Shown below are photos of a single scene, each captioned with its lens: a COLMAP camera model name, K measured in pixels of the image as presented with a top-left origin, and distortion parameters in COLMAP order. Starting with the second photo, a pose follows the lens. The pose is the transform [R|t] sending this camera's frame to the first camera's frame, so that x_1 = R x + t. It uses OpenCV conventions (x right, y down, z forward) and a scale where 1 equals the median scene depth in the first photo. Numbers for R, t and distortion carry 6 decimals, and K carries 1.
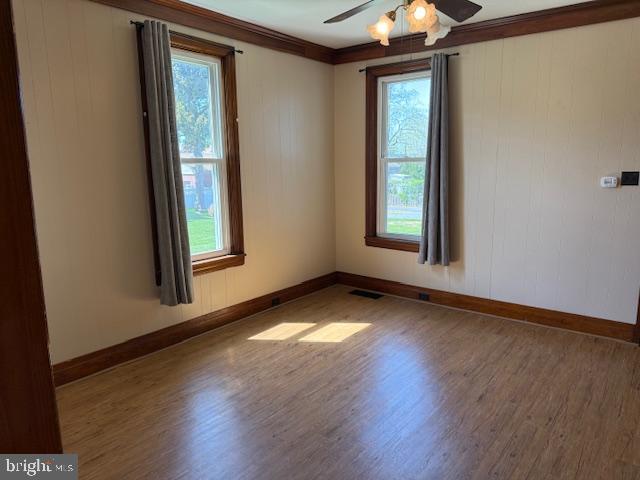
lens RADIAL K [[453.1, 0, 320.0], [0, 453.1, 240.0], [0, 0, 1]] dist [0.067378, -0.073868]
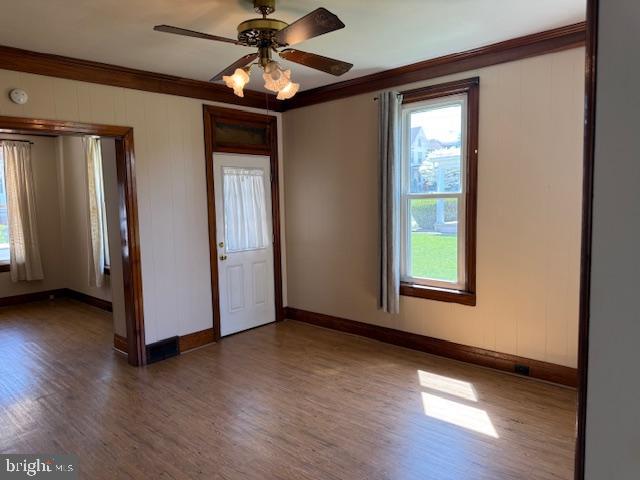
lens RADIAL K [[453.1, 0, 320.0], [0, 453.1, 240.0], [0, 0, 1]] dist [0.067378, -0.073868]
pose [[-0.083212, 0.107299, -0.990738, 0.837862], [-0.142943, 0.982620, 0.118426, -0.156362], [0.986227, 0.151474, -0.066428, 0.809015]]
